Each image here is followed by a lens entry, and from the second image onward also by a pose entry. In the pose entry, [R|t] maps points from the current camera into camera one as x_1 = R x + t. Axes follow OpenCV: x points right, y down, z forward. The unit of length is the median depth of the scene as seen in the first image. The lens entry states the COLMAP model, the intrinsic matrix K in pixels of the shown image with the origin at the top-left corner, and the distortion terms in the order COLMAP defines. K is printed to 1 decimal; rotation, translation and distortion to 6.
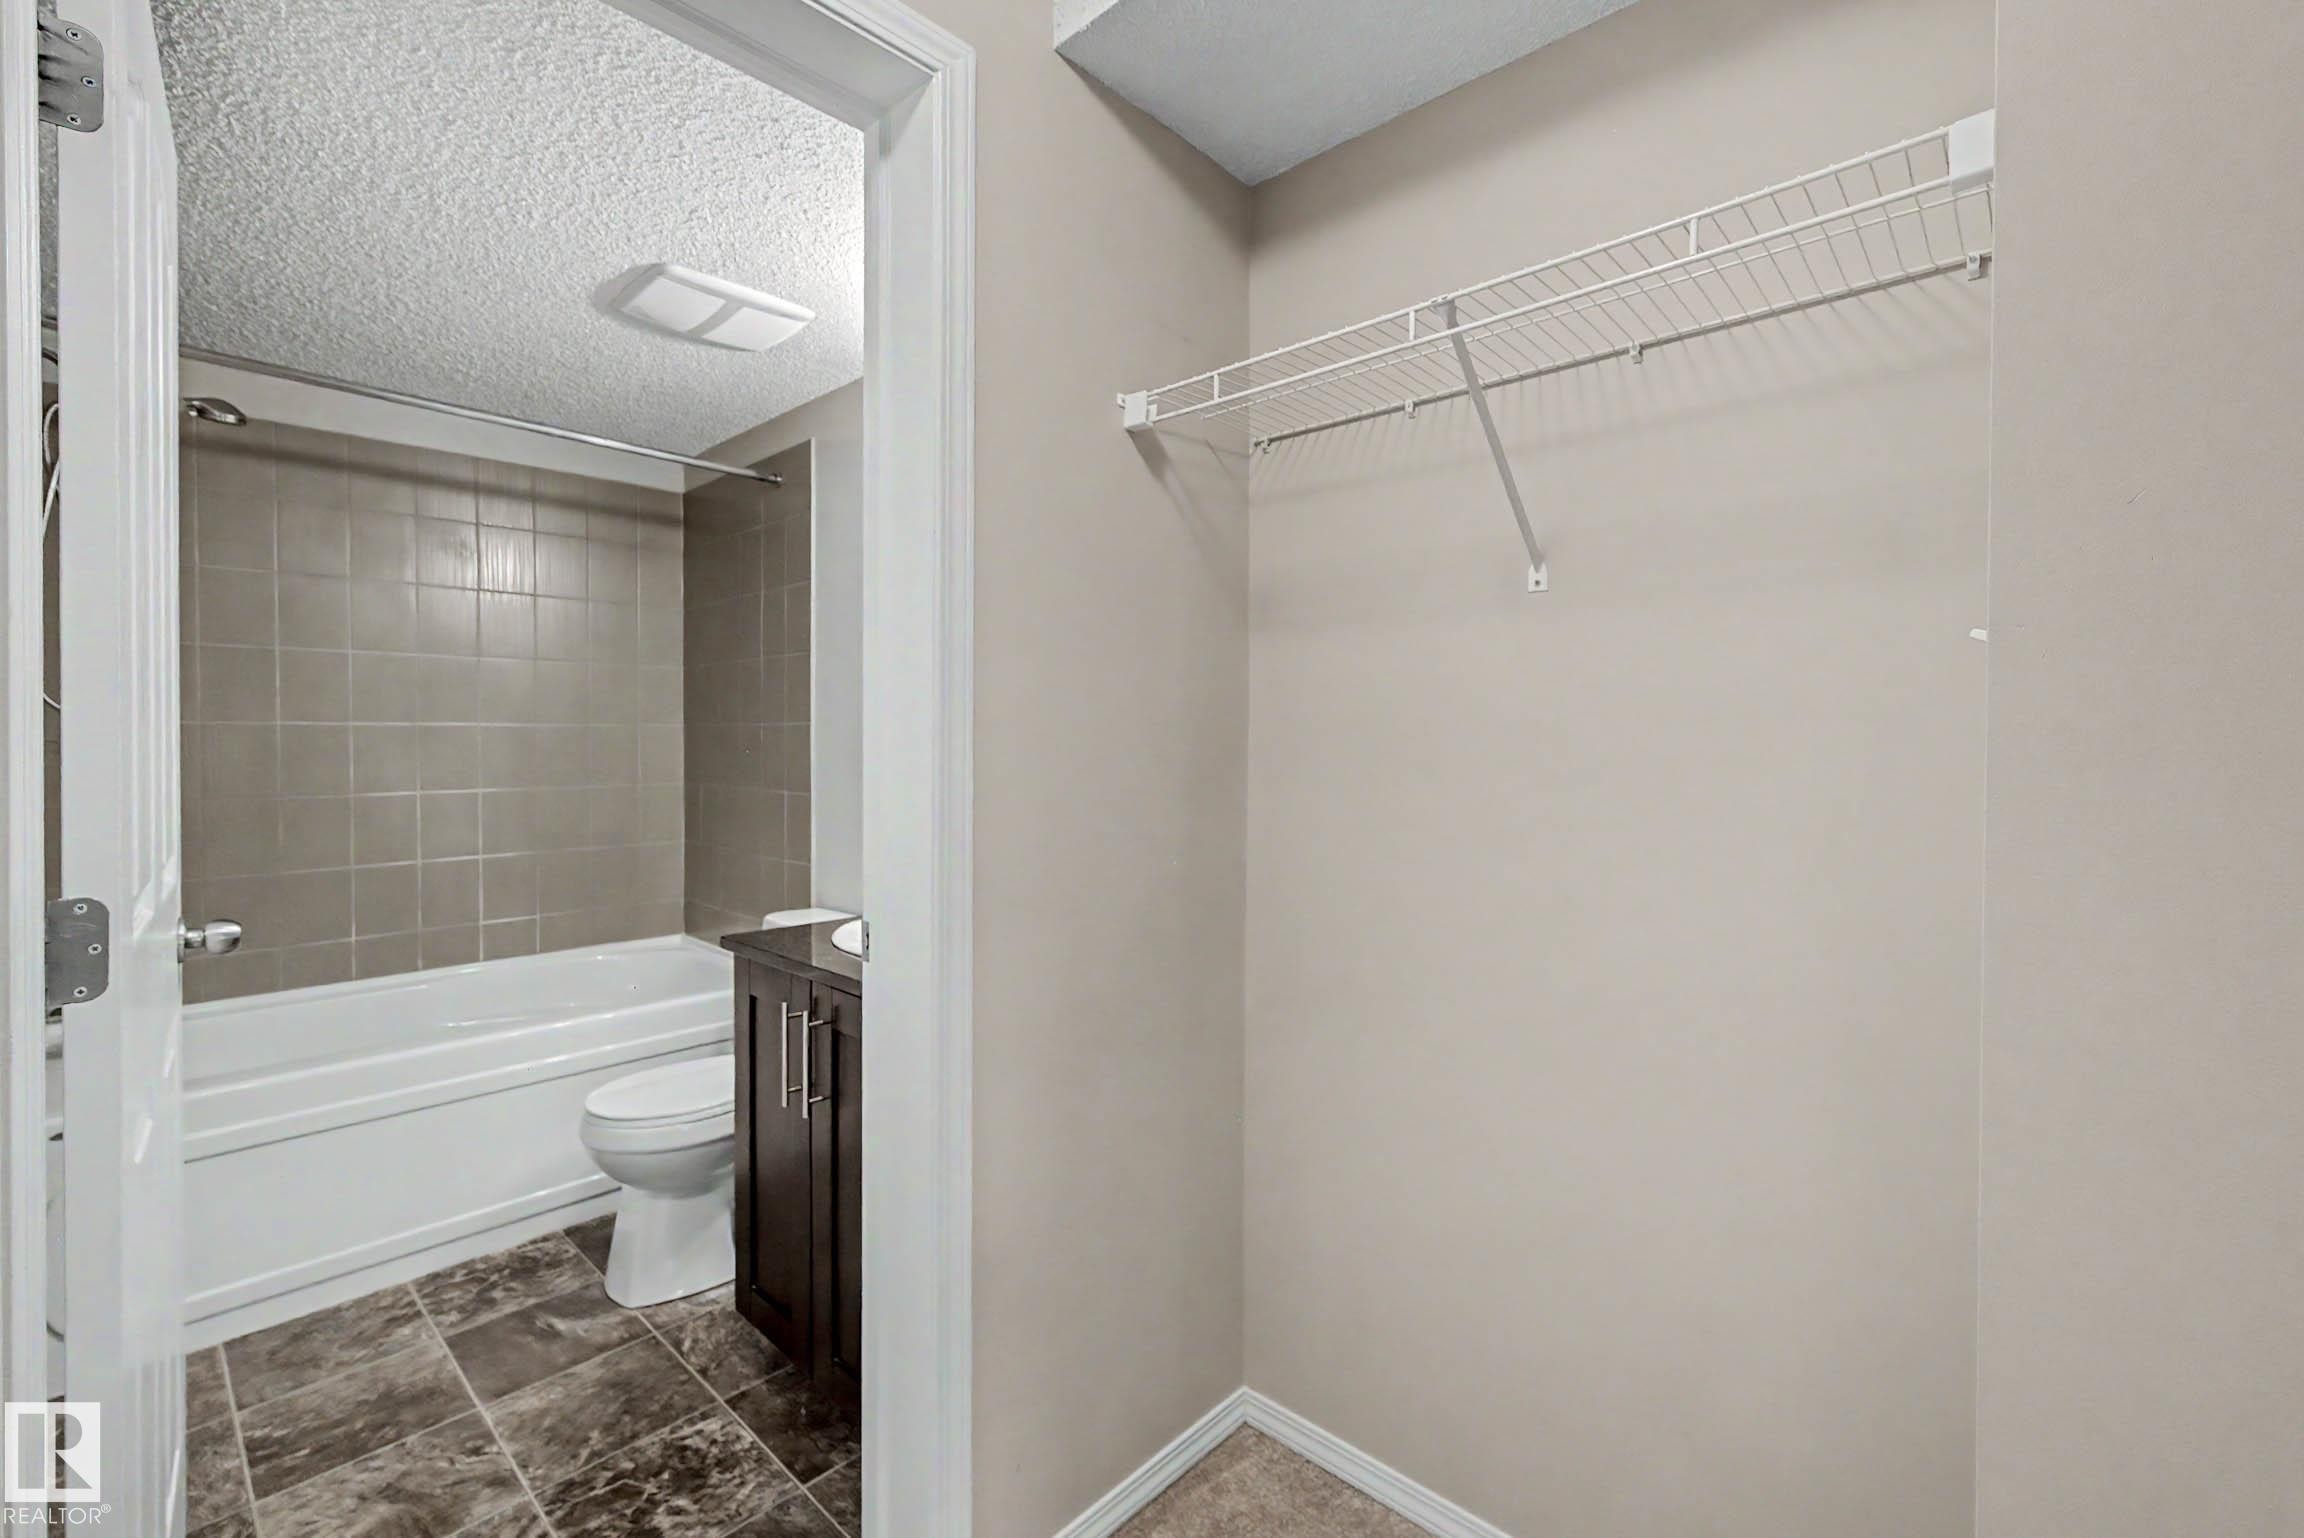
lens RADIAL K [[987.9, 0, 1147.7], [0, 987.9, 766.4], [0, 0, 1]] dist [-0.002258, -0.000746]
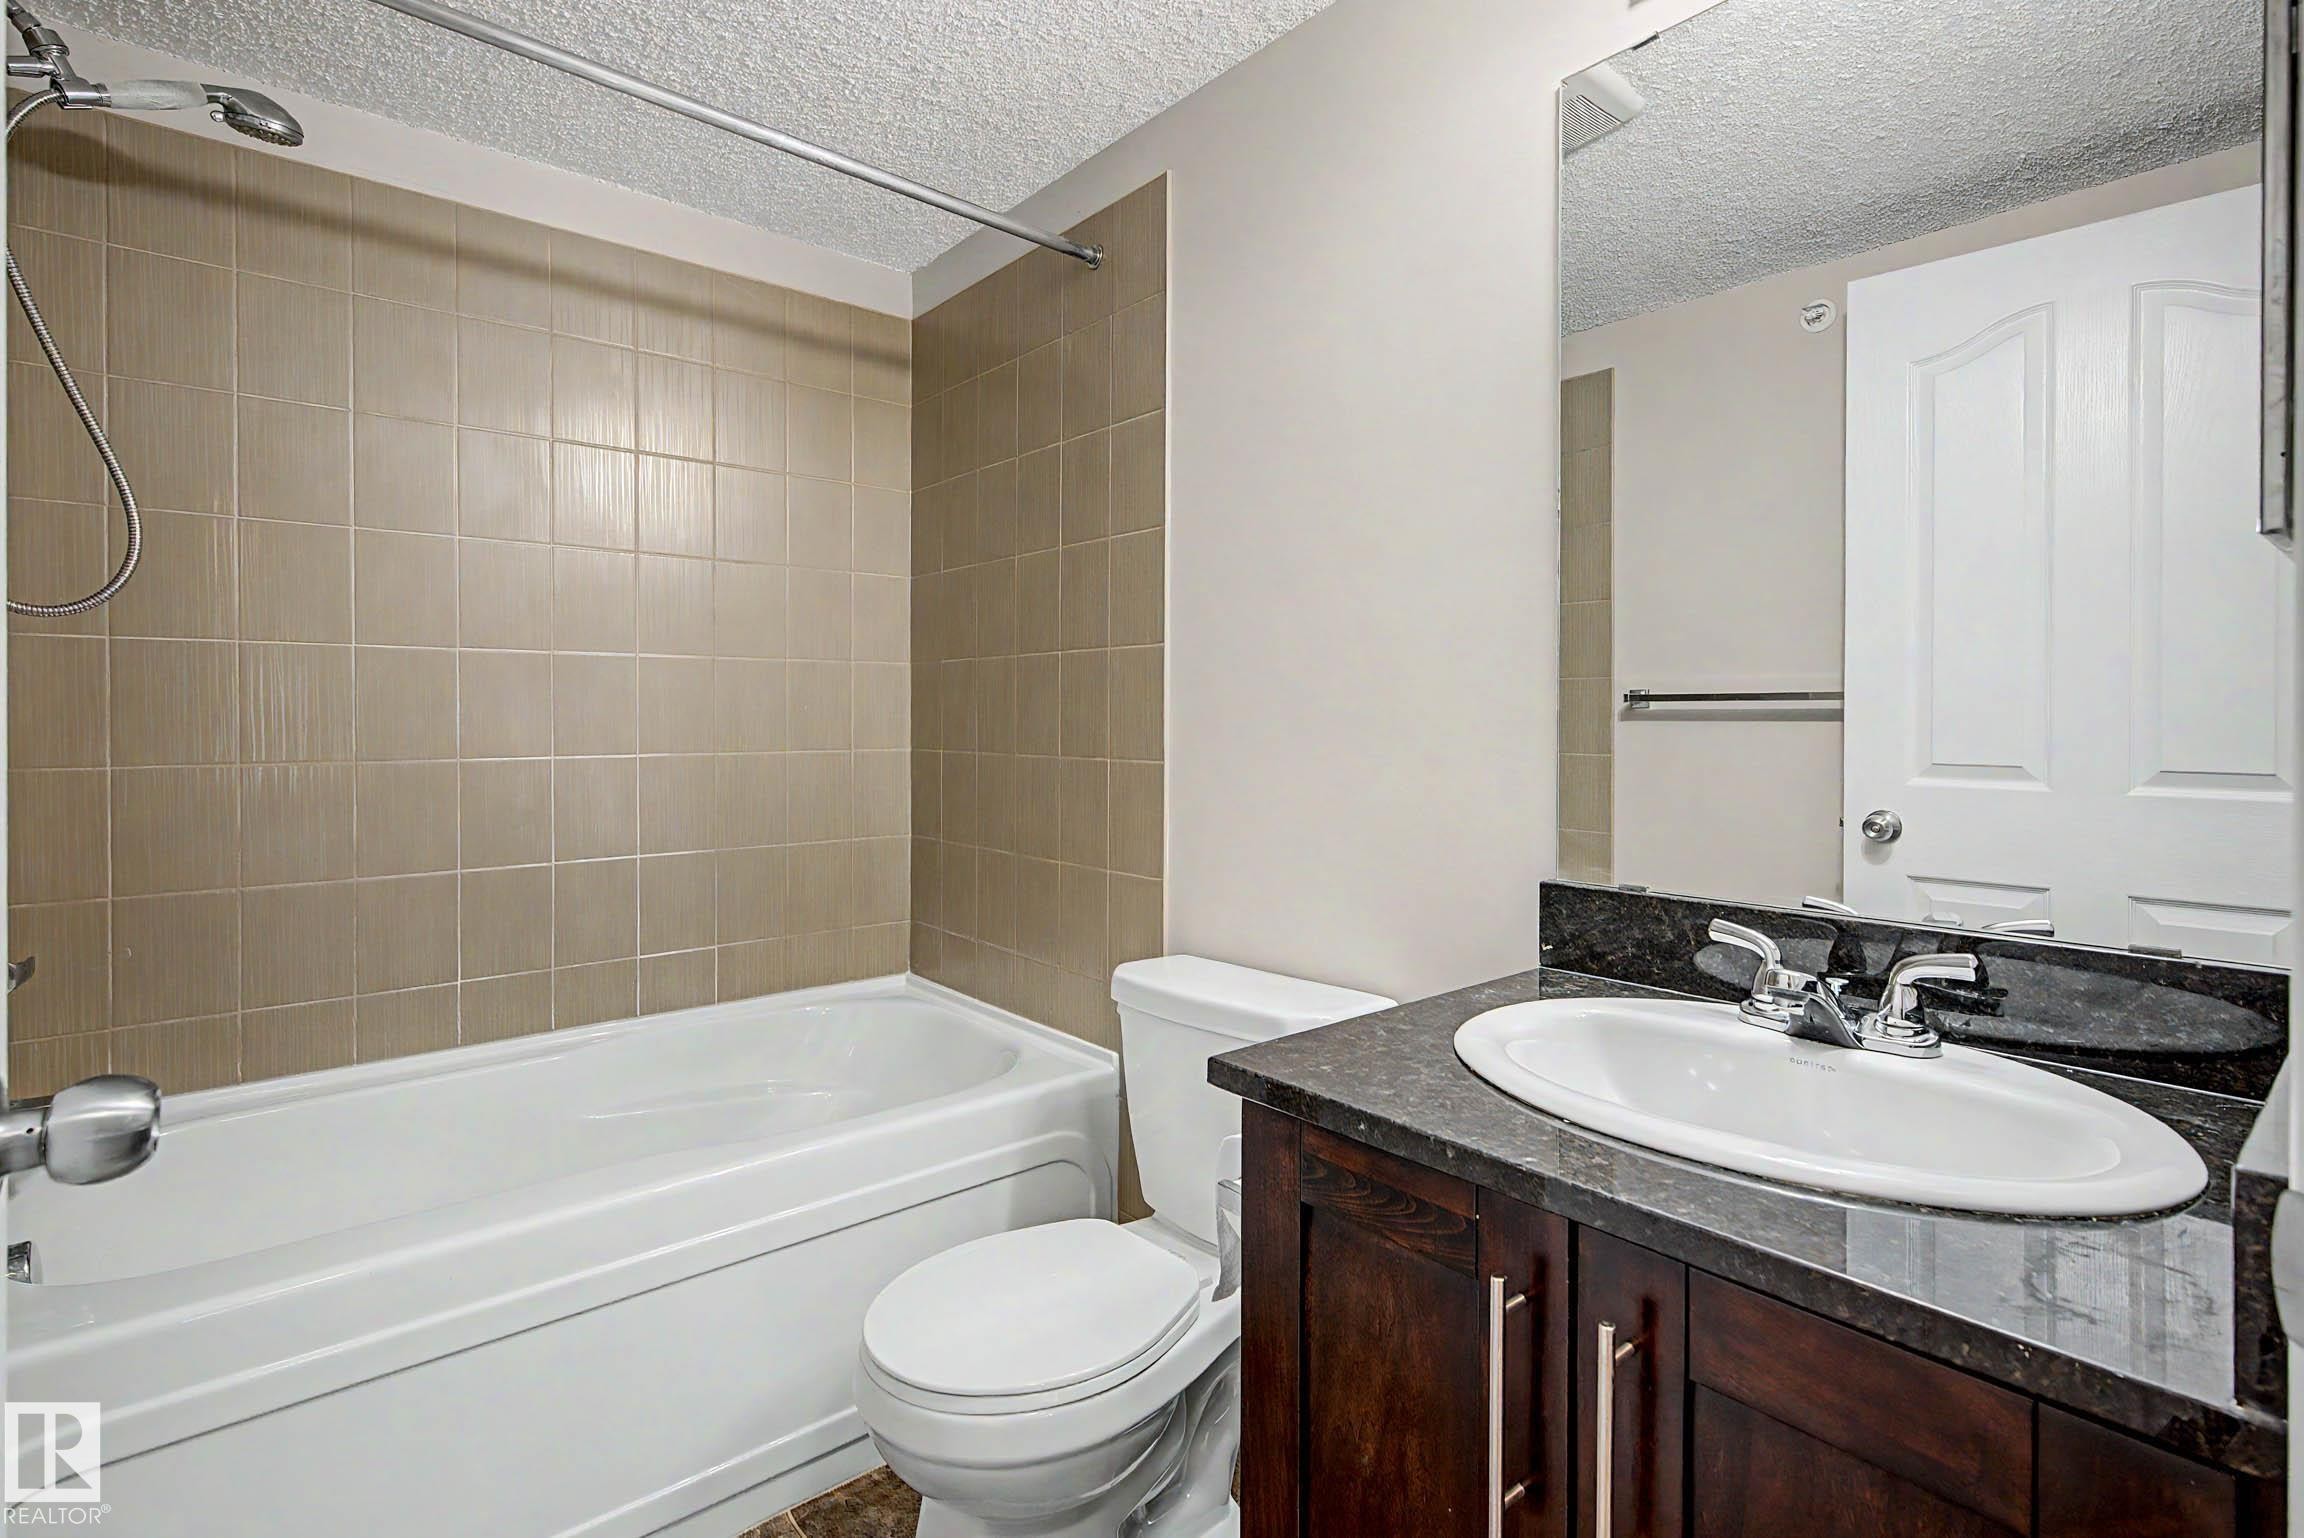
lens RADIAL K [[1094.2, 0, 1146.9], [0, 1094.2, 725.8], [0, 0, 1]] dist [0.002515, -0.000962]
pose [[0.993510, 0.001530, -0.113735, -0.263066], [-0.003867, 0.999786, -0.020327, 0.019672], [0.113680, 0.020635, 0.993303, 0.324538]]
